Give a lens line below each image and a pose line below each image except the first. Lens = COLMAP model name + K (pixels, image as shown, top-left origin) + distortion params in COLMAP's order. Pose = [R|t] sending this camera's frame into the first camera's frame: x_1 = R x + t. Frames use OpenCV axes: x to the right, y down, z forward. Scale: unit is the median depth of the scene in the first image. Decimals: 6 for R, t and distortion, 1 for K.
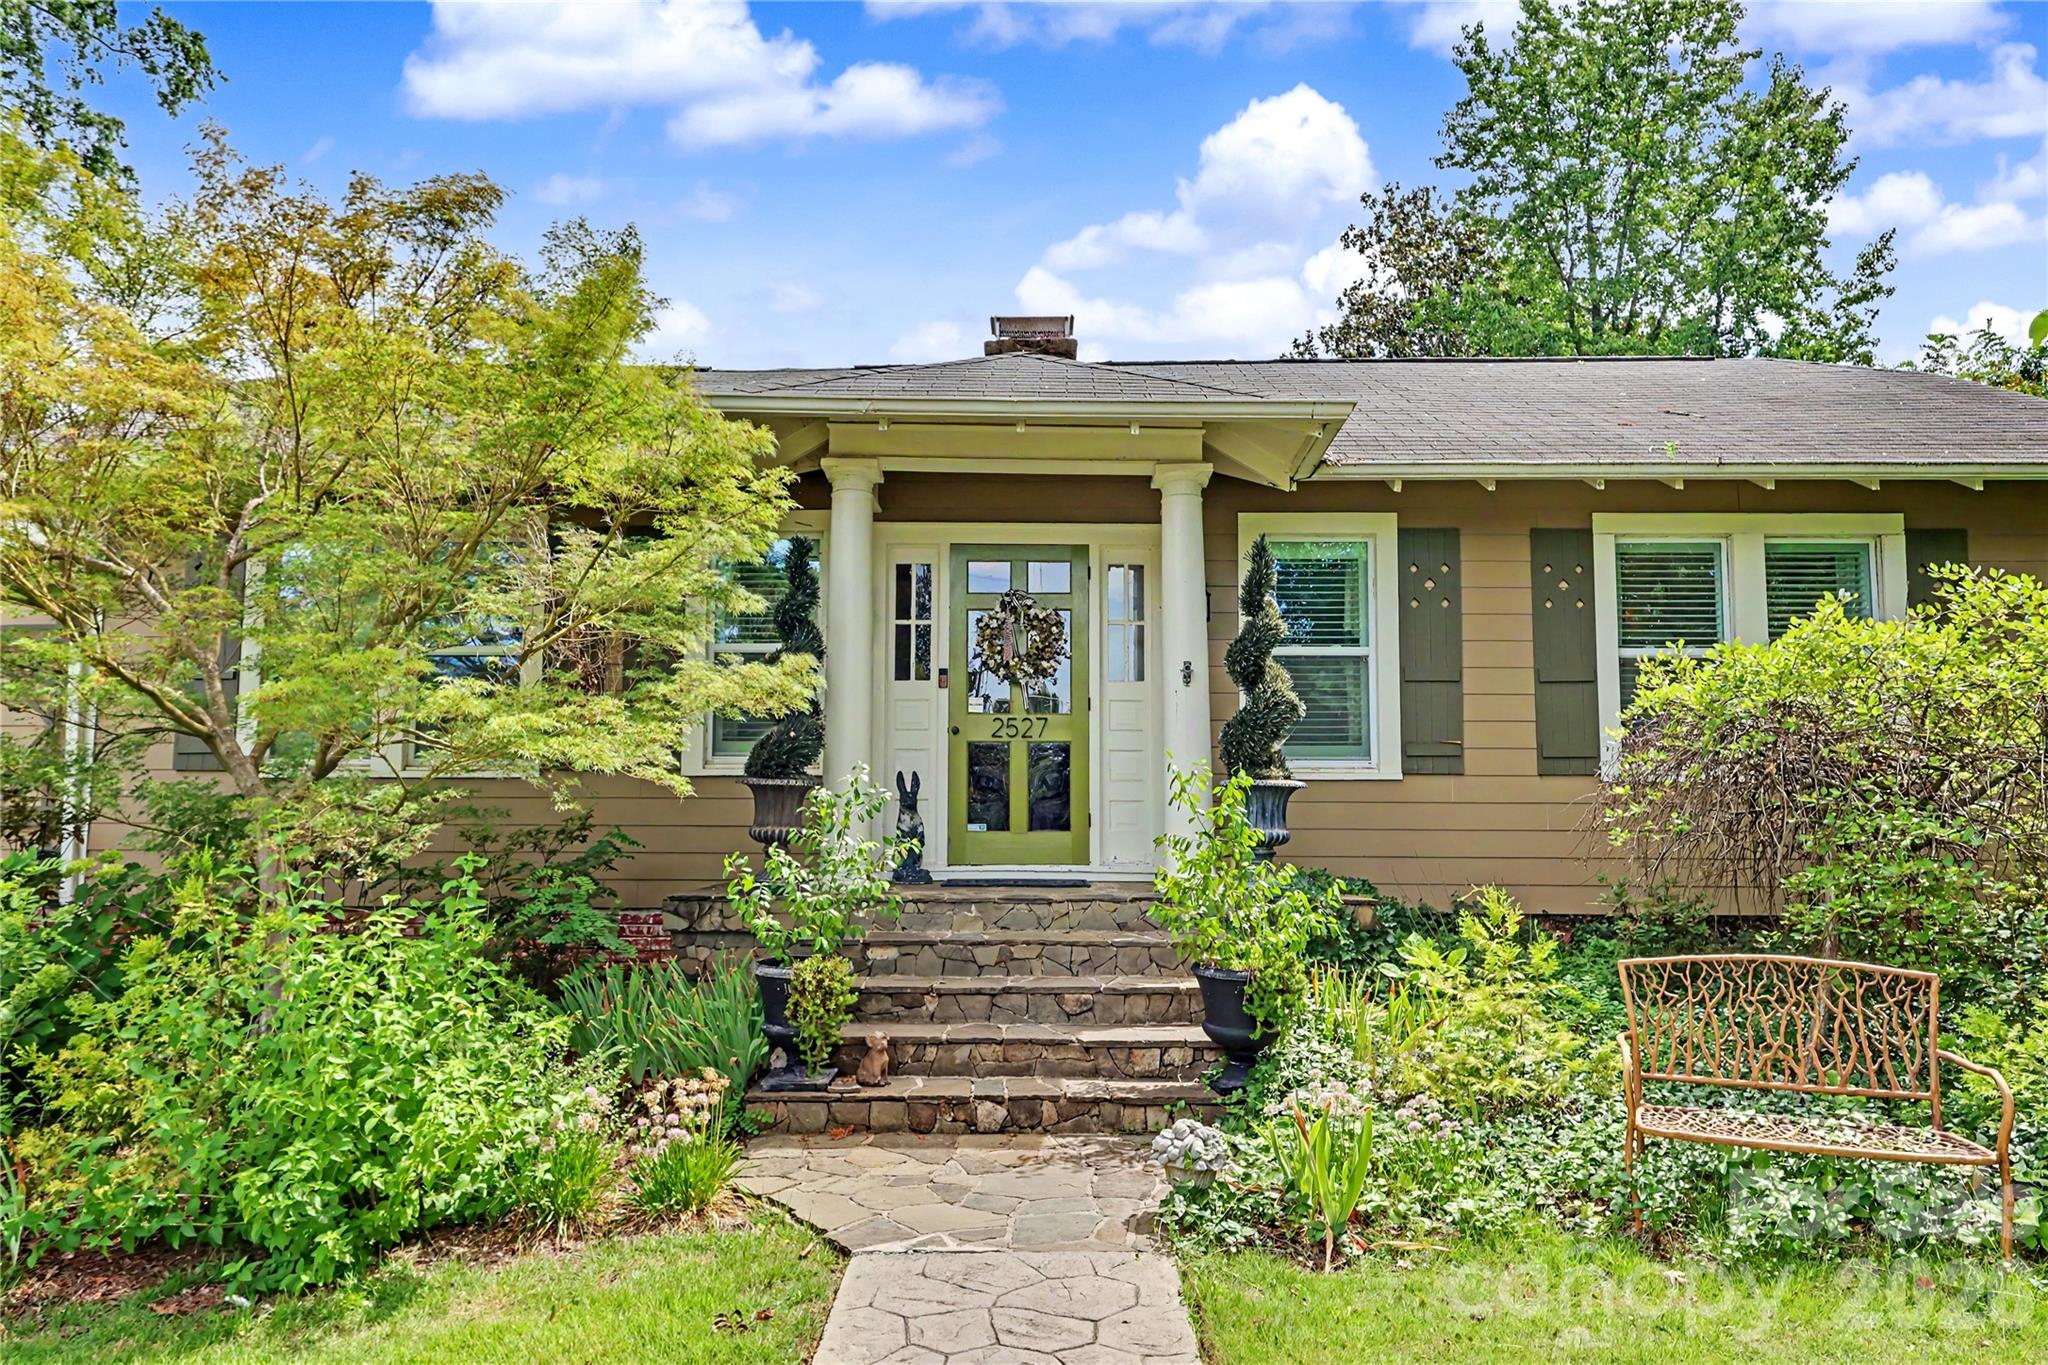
lens RADIAL K [[1261.7, 0, 1024.0], [0, 1261.7, 682.5], [0, 0, 1]] dist [0.006095, 0.002548]
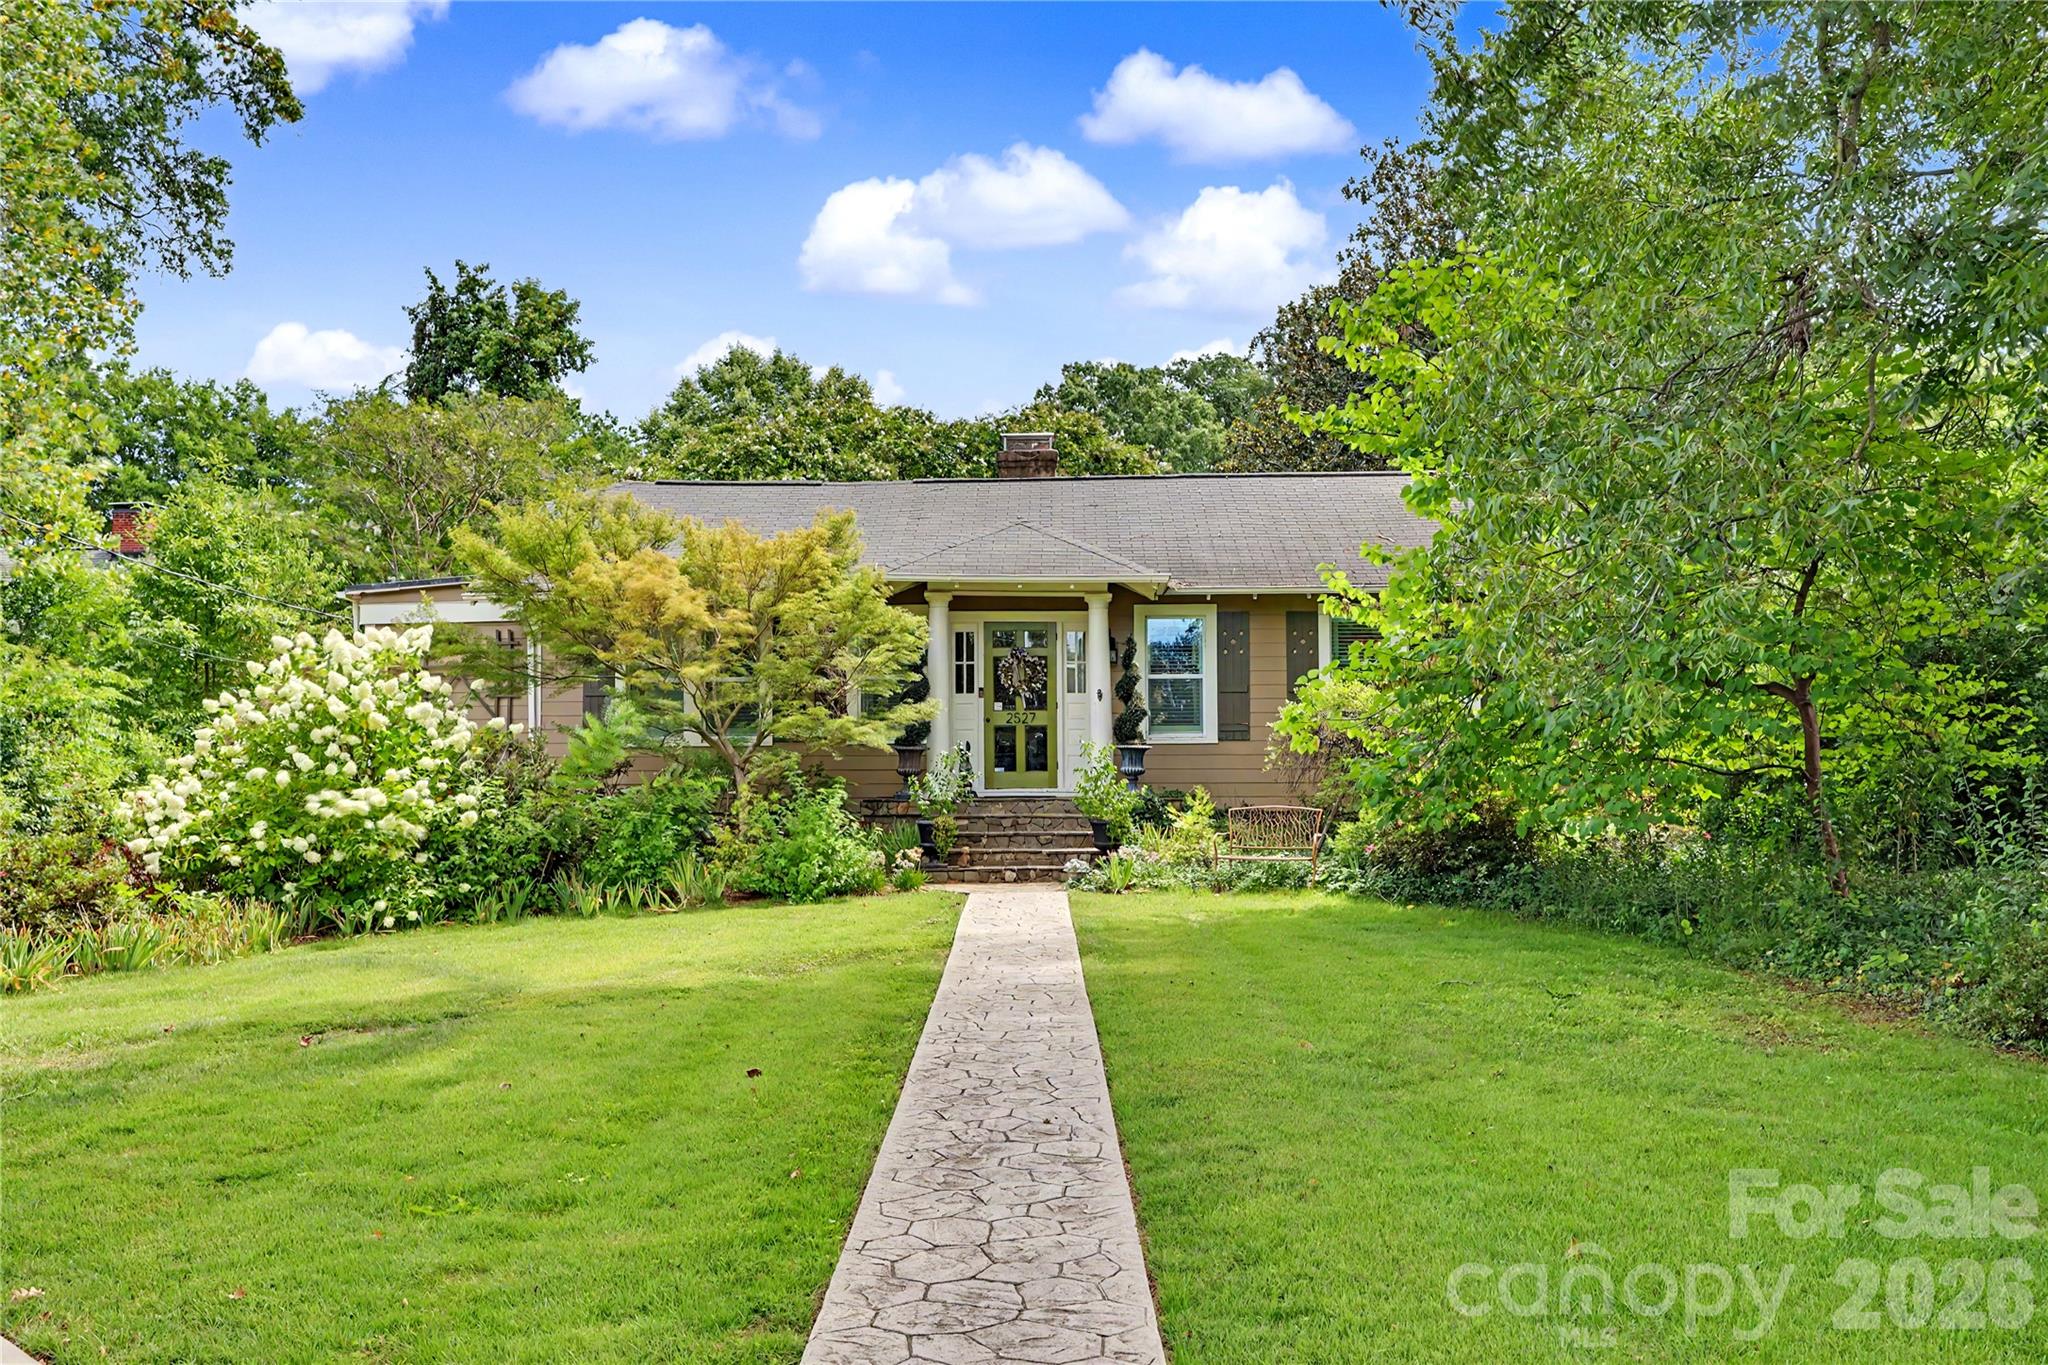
lens RADIAL K [[1686.4, 0, 1024.0], [0, 1686.4, 682.5], [0, 0, 1]] dist [-0.000228, 0.000008]
pose [[0.999953, -0.008095, -0.005283, 0.015346], [0.008354, 0.998657, 0.051127, -0.151854], [0.004862, -0.051169, 0.998678, -1.589674]]
